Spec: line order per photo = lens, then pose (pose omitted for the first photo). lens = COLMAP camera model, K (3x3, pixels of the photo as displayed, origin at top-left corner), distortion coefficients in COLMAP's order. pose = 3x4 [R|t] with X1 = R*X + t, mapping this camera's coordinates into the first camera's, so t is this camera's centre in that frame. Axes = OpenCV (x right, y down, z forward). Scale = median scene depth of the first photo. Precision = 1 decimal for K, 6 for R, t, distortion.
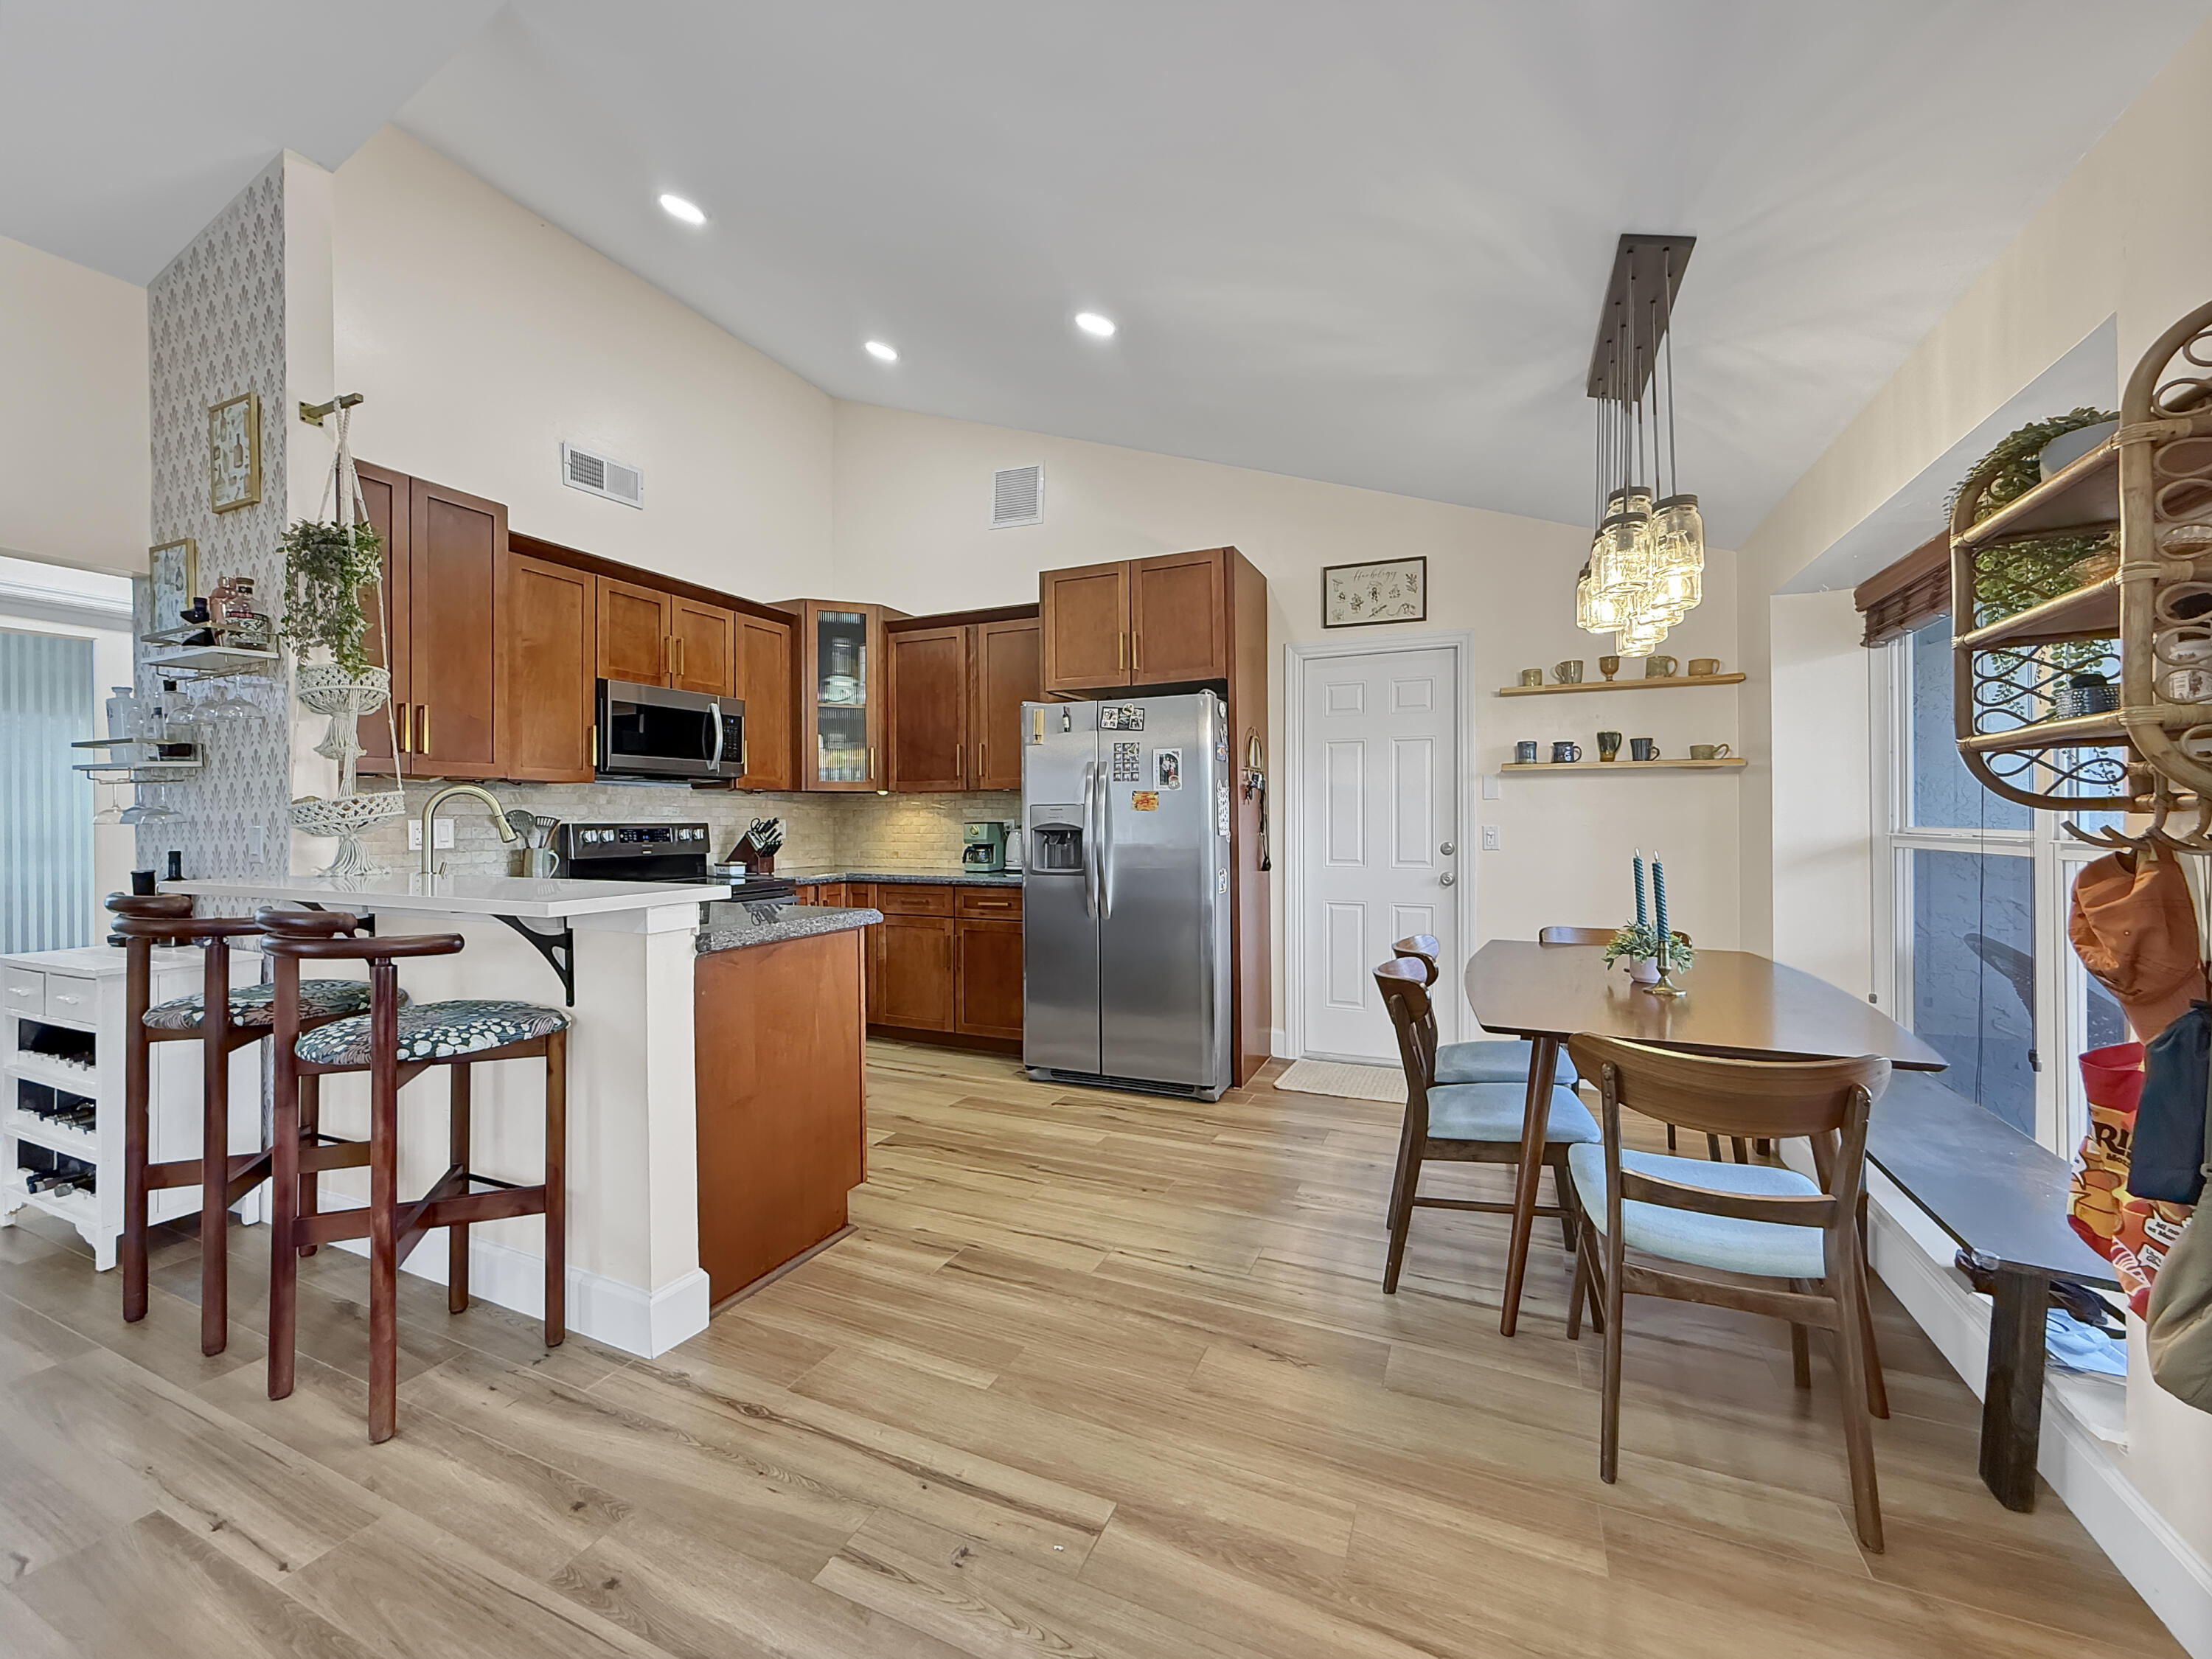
lens RADIAL K [[787.1, 0, 1078.4], [0, 787.1, 806.8], [0, 0, 1]] dist [-0.000691, 0.000023]
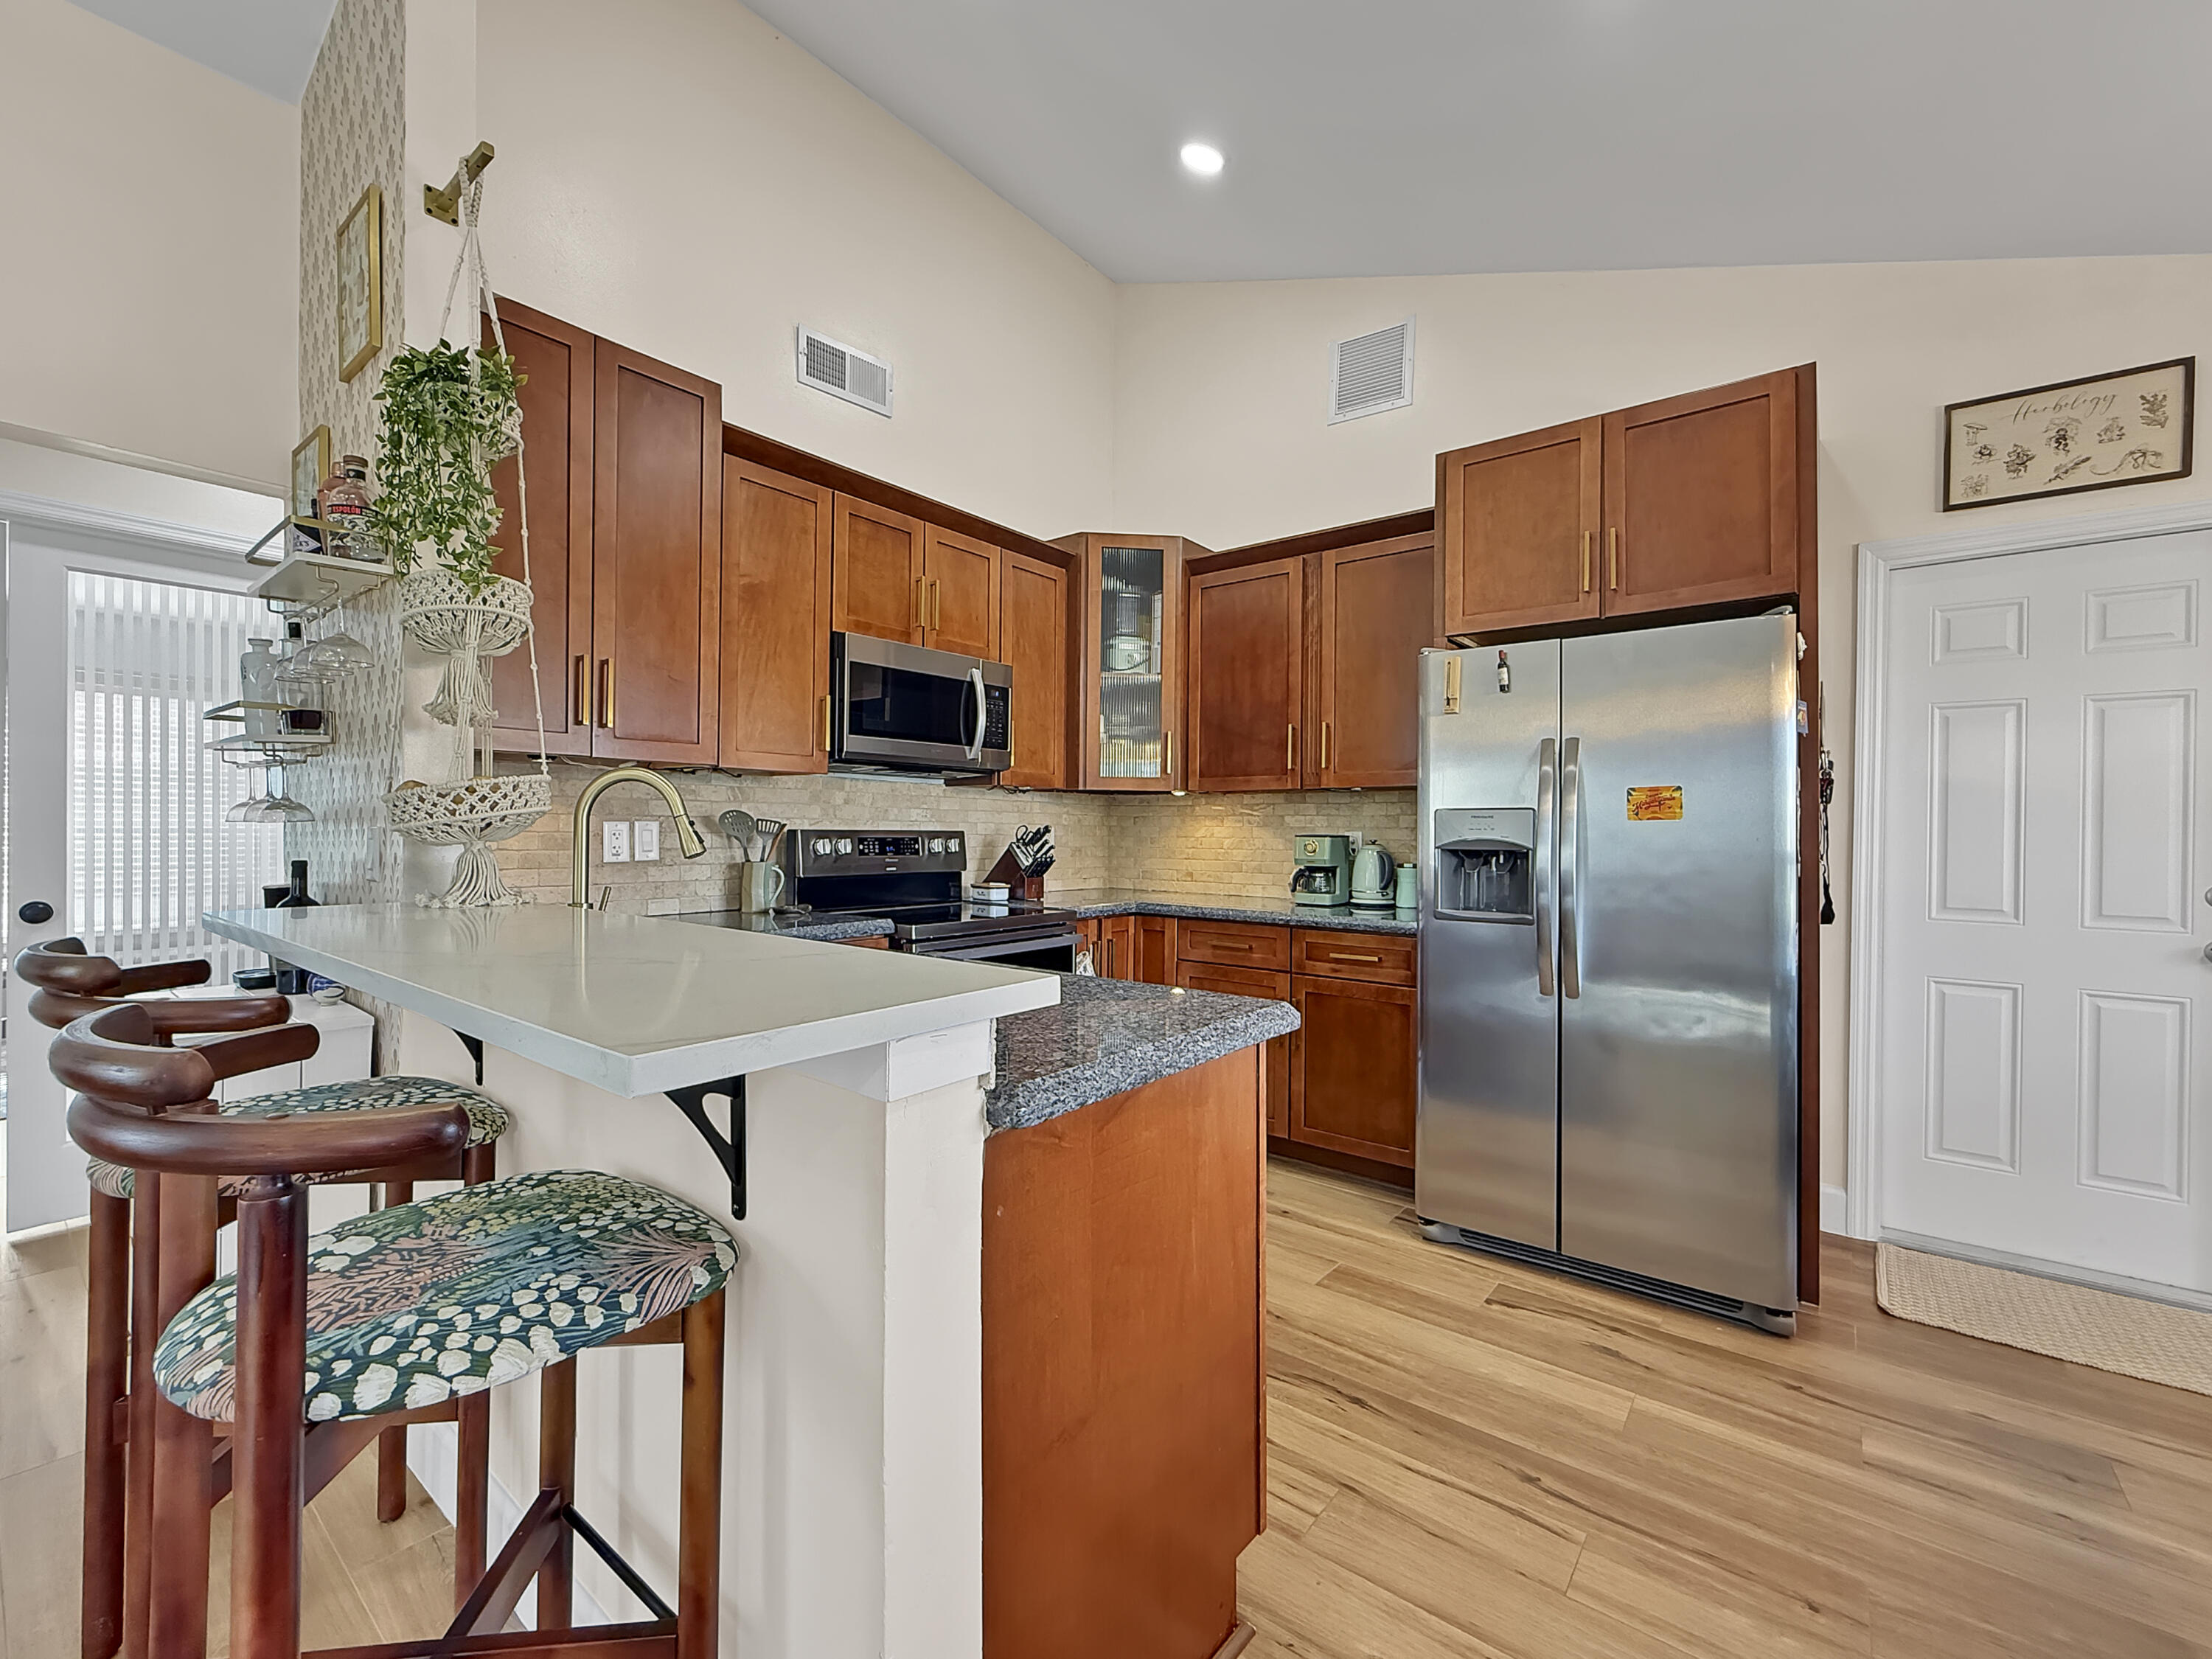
lens RADIAL K [[787.1, 0, 1078.4], [0, 787.1, 806.8], [0, 0, 1]] dist [-0.000691, 0.000023]
pose [[0.963879, 0.005575, -0.266280, -0.170153], [-0.009267, 0.999878, -0.012611, 0.006076], [0.266178, 0.014623, 0.963813, 0.311594]]
